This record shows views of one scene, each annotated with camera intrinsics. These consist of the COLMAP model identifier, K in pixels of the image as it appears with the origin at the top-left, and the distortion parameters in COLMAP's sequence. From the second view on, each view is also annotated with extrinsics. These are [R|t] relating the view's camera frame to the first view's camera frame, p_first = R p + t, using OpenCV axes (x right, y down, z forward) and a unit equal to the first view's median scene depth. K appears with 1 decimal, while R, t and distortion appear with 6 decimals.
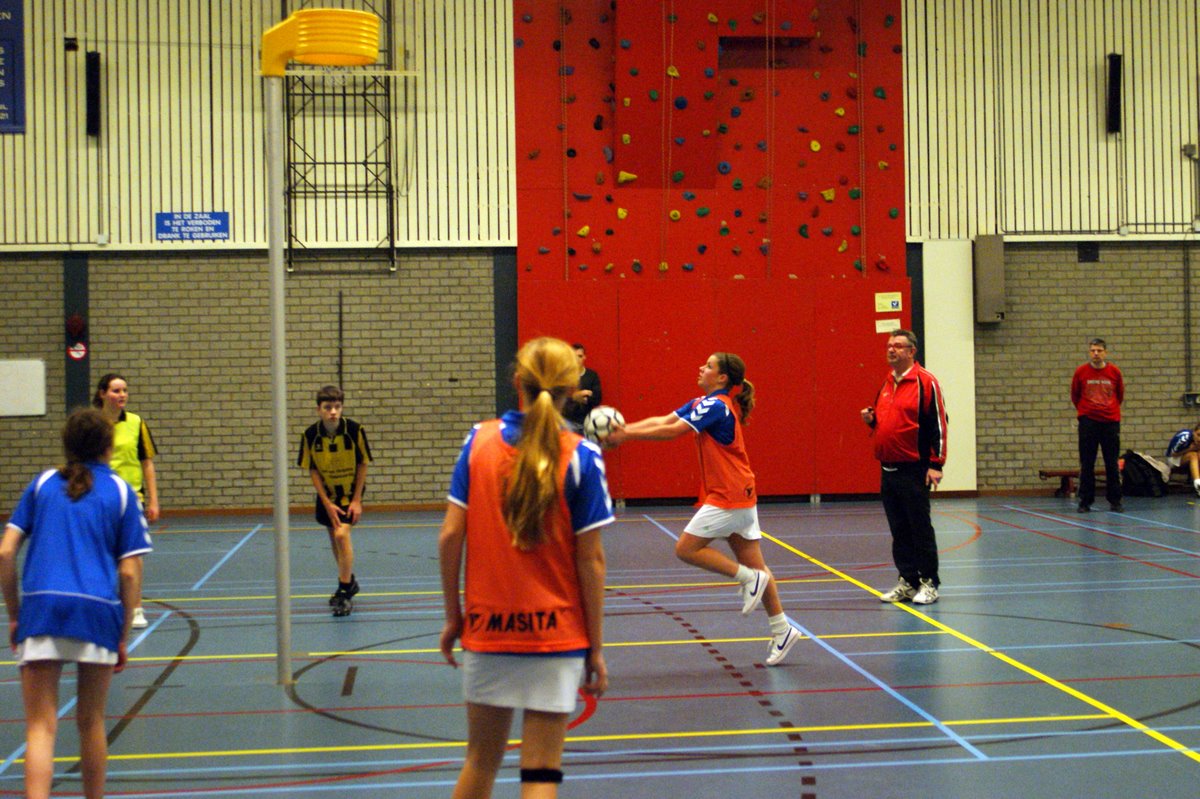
lens RADIAL K [[2157.4, 0, 598.2], [0, 2157.4, 357.3], [0, 0, 1]] dist [-0.059749, 0.263649]
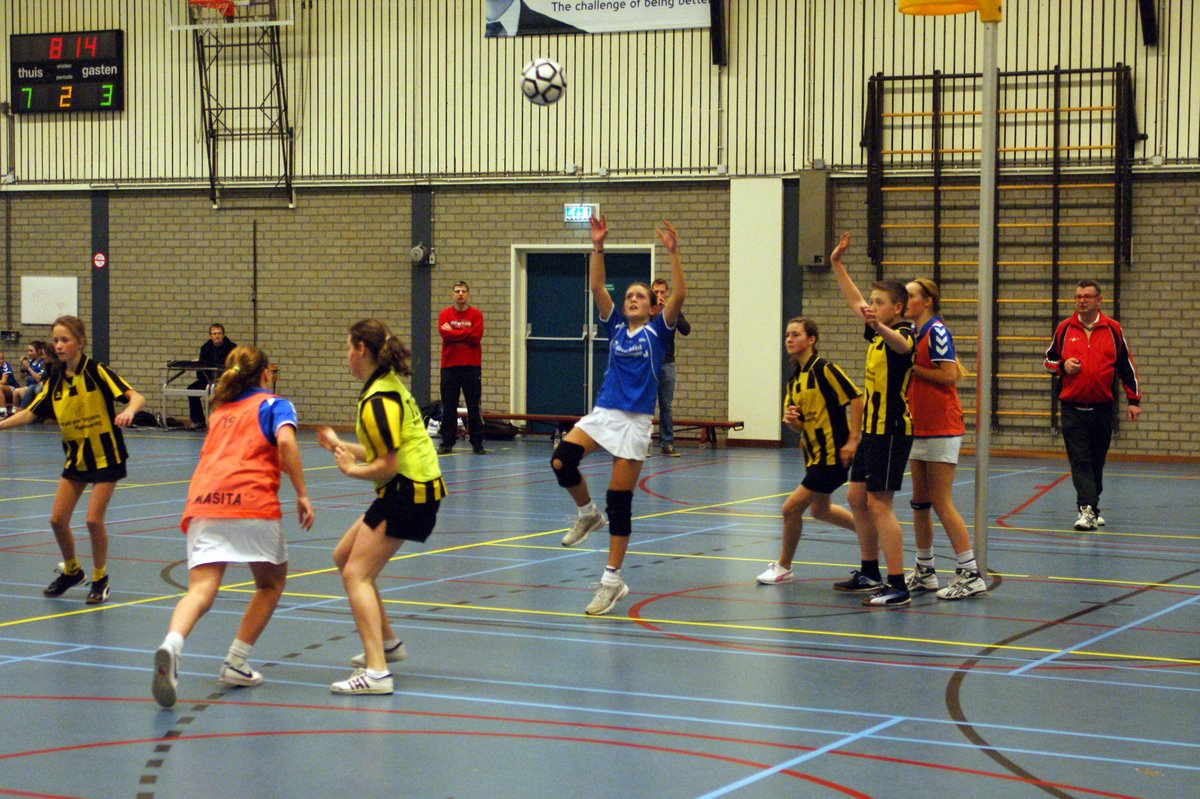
lens RADIAL K [[2521.9, 0, 549.5], [0, 2521.9, 461.1], [0, 0, 1]] dist [0.039807, 0.179518]
pose [[0.824473, 0.058858, -0.562832, 1.034091], [-0.022563, 0.997205, 0.071231, -0.012646], [0.565451, -0.046029, 0.823496, 0.072712]]
